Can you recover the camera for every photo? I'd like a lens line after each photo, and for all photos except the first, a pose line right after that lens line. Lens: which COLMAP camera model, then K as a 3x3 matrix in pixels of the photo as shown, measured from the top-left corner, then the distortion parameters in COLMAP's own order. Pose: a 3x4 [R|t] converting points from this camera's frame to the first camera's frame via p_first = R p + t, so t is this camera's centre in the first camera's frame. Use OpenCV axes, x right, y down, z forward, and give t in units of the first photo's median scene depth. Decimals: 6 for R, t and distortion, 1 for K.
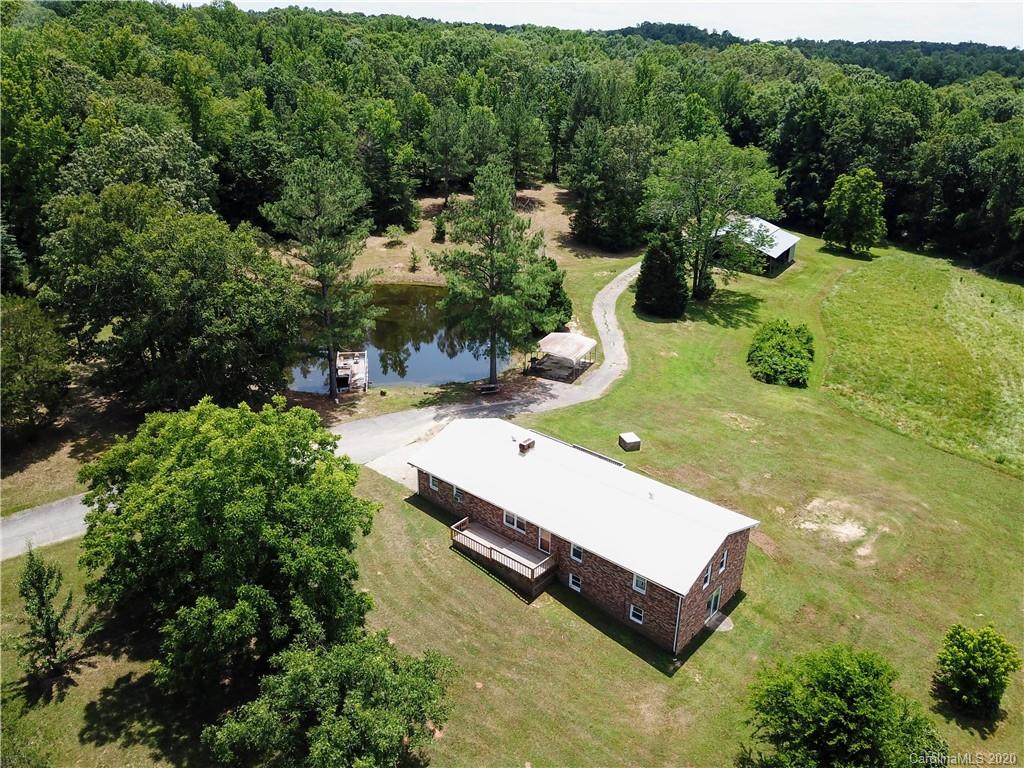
lens RADIAL K [[800.1, 0, 528.7], [0, 800.1, 379.0], [0, 0, 1]] dist [0.014062, -0.004888]
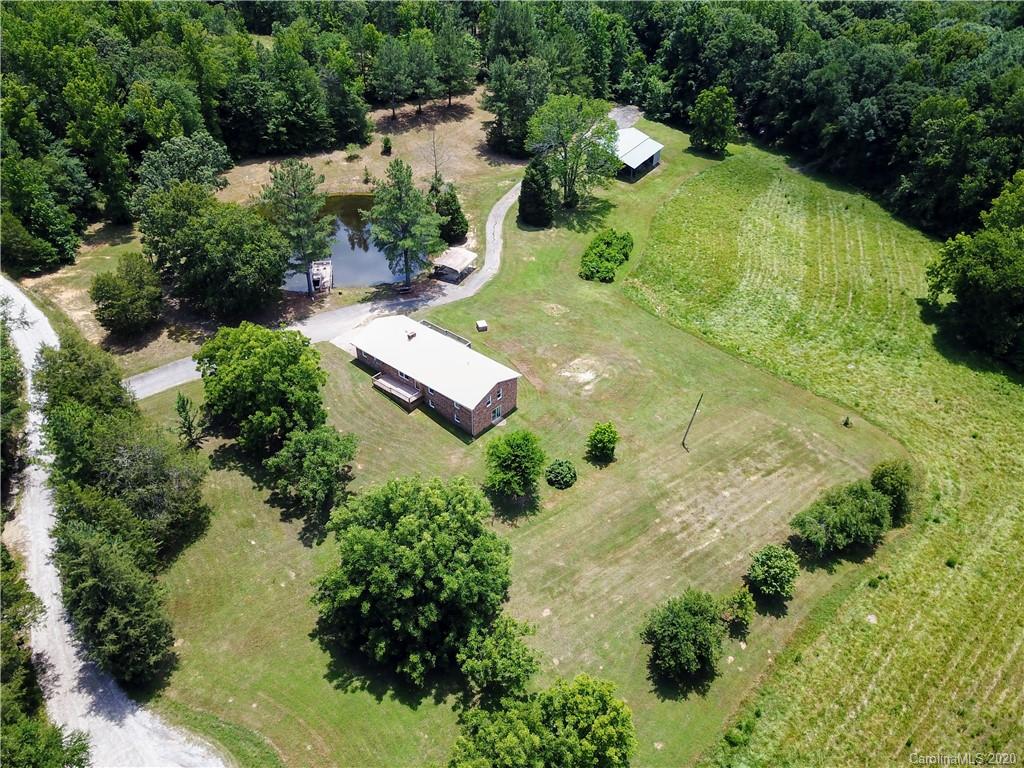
lens RADIAL K [[800.1, 0, 528.7], [0, 800.1, 379.0], [0, 0, 1]] dist [0.014062, -0.004888]
pose [[0.999984, -0.002964, 0.004716, 0.204409], [0.001825, 0.974286, 0.225309, -0.185654], [-0.005263, -0.225297, 0.974276, -0.676708]]
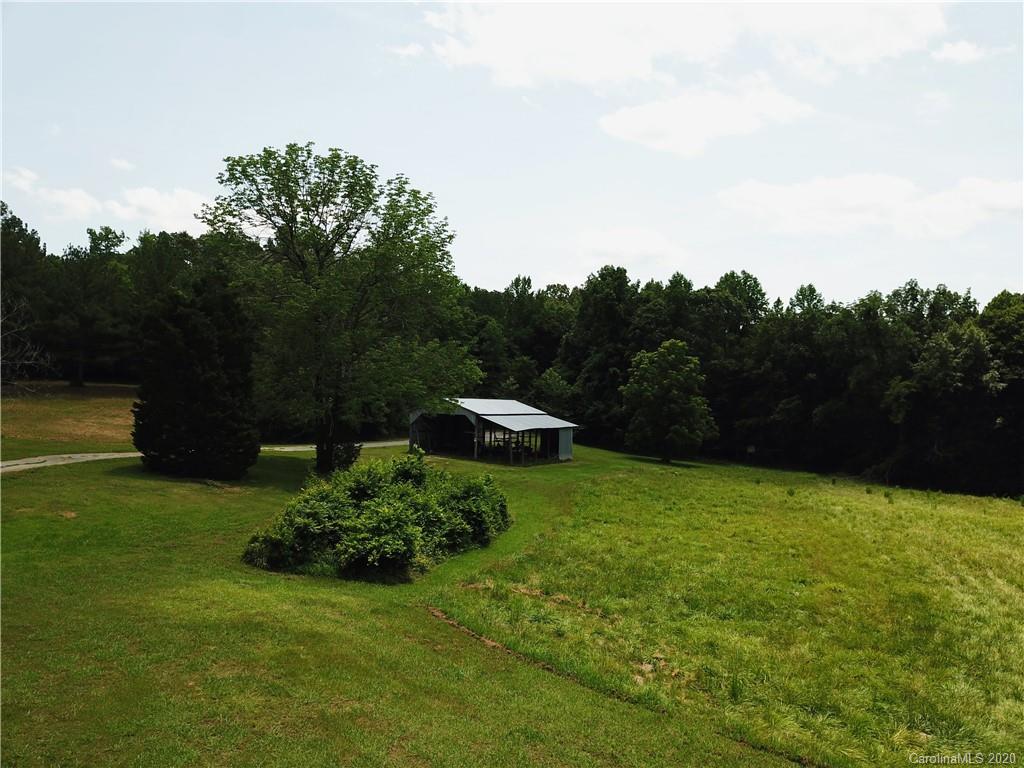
lens RADIAL K [[794.2, 0, 512.0], [0, 794.2, 384.0], [0, 0, 1]] dist [-0.005302, -0.004193]
pose [[0.996045, -0.002271, 0.088822, 0.428188], [0.037978, 0.914634, -0.402496, 0.081486], [-0.080325, 0.404277, 0.911102, 0.778993]]
